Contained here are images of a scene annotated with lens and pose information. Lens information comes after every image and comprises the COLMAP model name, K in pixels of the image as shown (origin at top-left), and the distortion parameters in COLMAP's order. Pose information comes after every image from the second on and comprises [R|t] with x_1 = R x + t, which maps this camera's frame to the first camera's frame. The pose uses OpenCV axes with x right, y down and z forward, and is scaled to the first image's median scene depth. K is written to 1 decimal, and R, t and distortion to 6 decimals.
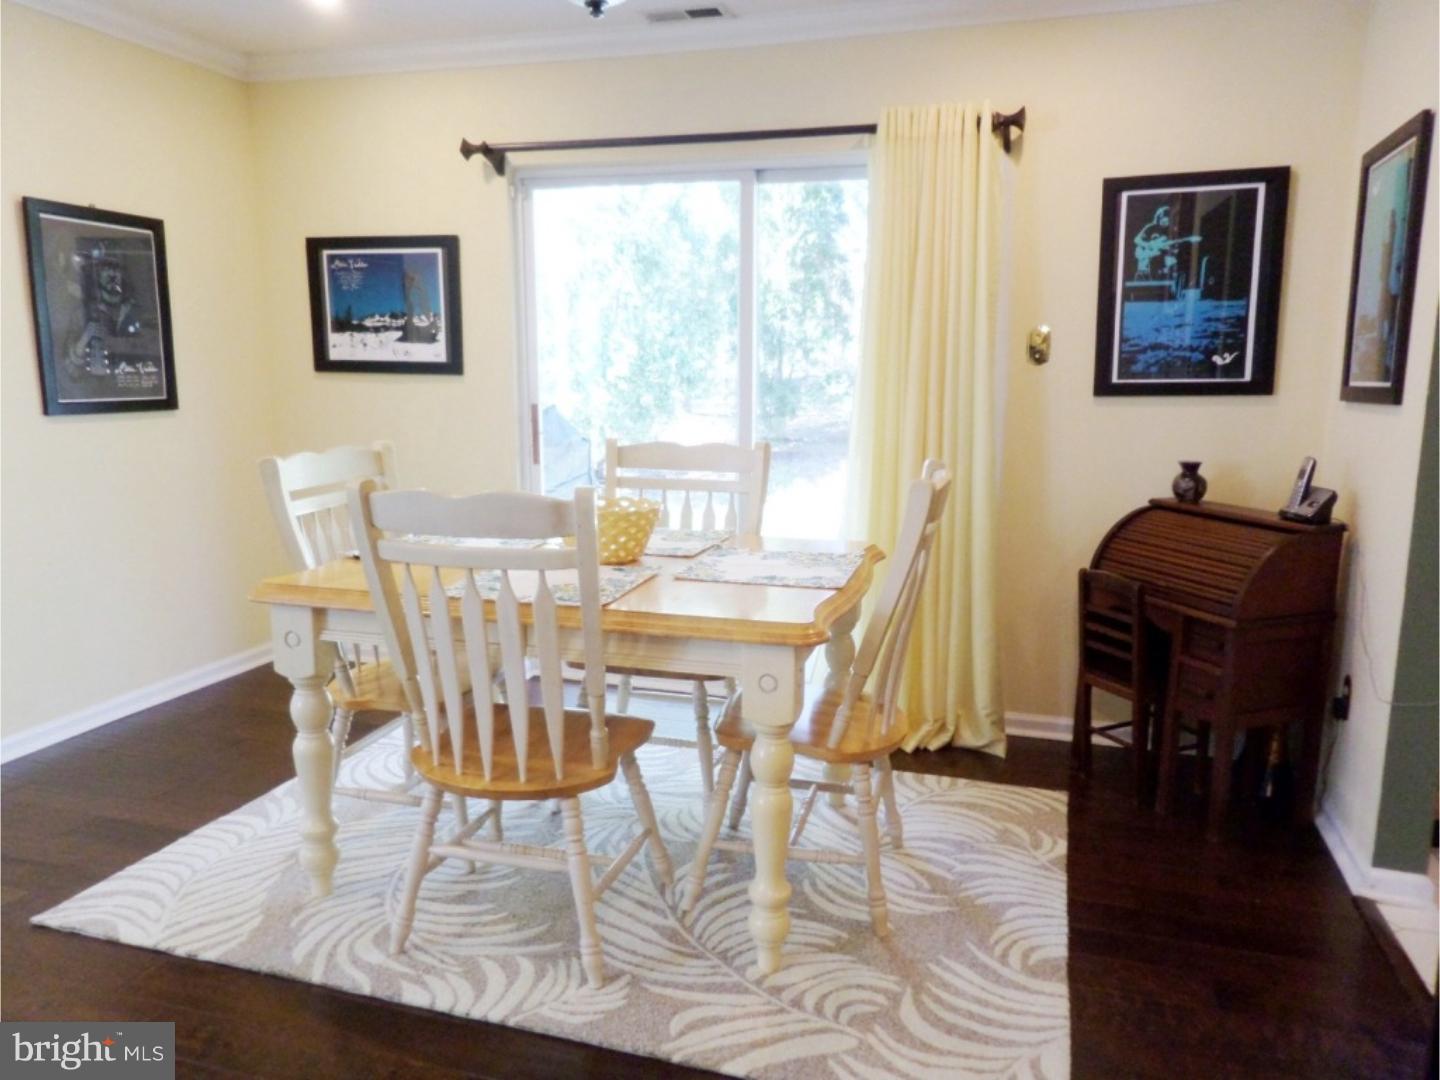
lens RADIAL K [[1249.0, 0, 720.0], [0, 1249.0, 540.0], [0, 0, 1]] dist [0.013245, 0.004450]
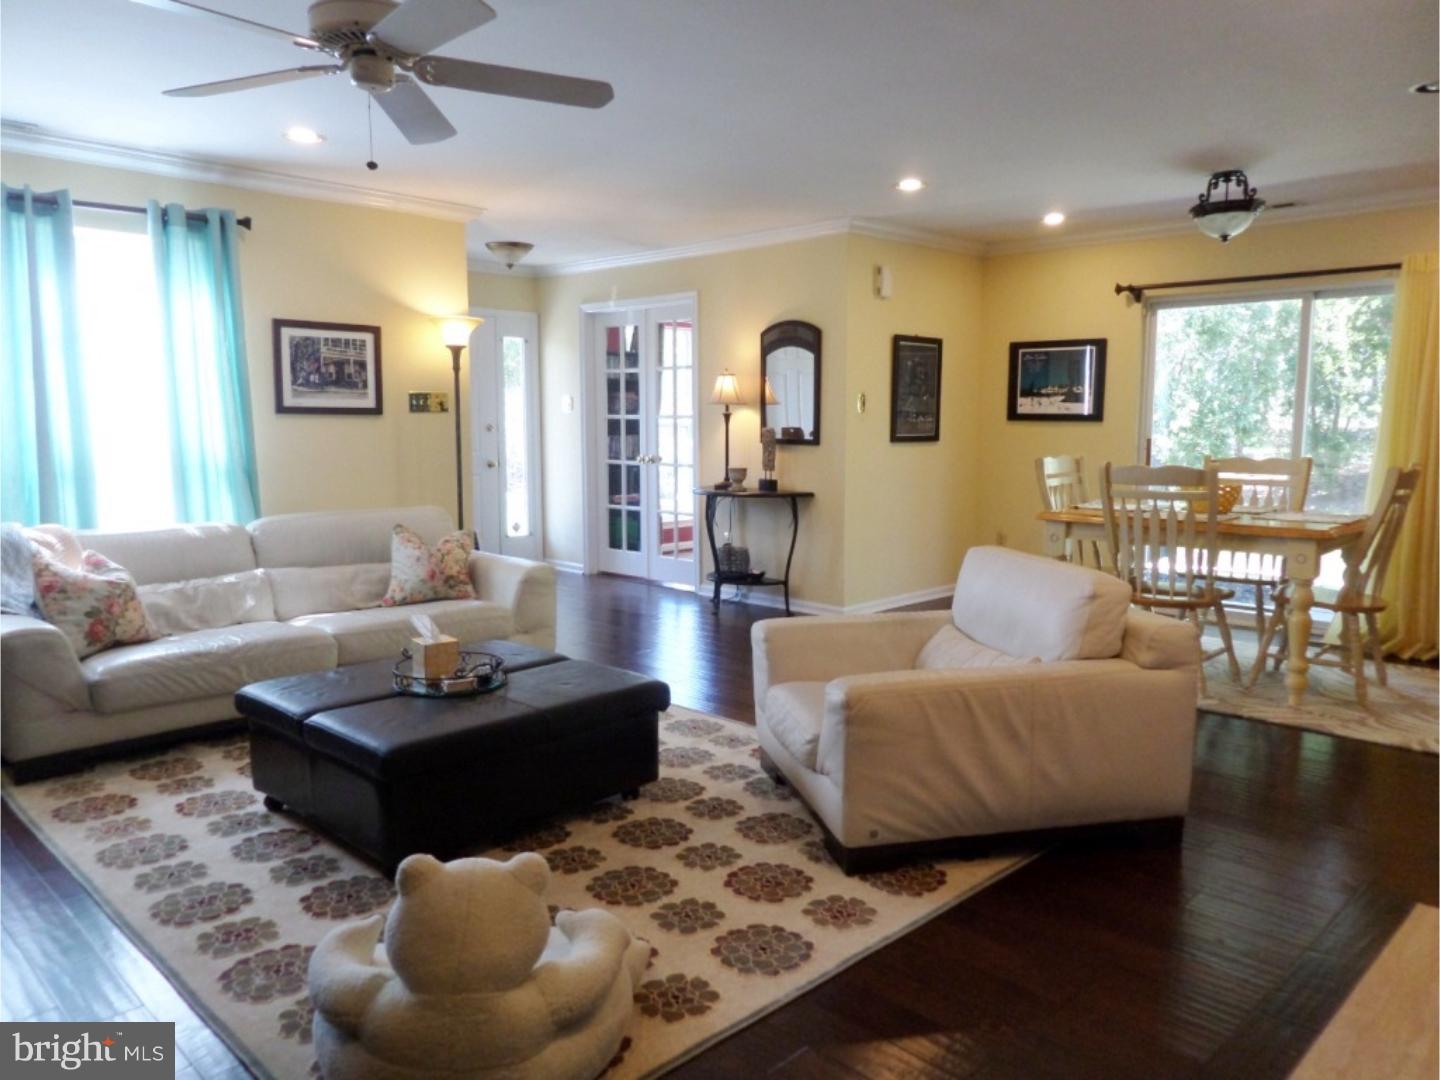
lens RADIAL K [[1005.4, 0, 720.0], [0, 1005.4, 540.0], [0, 0, 1]] dist [0.000038, -0.001041]
pose [[0.877331, 0.051114, -0.477156, -0.006519], [-0.060804, 0.998138, -0.004874, 0.060665], [0.476019, 0.033289, 0.878805, -0.398678]]
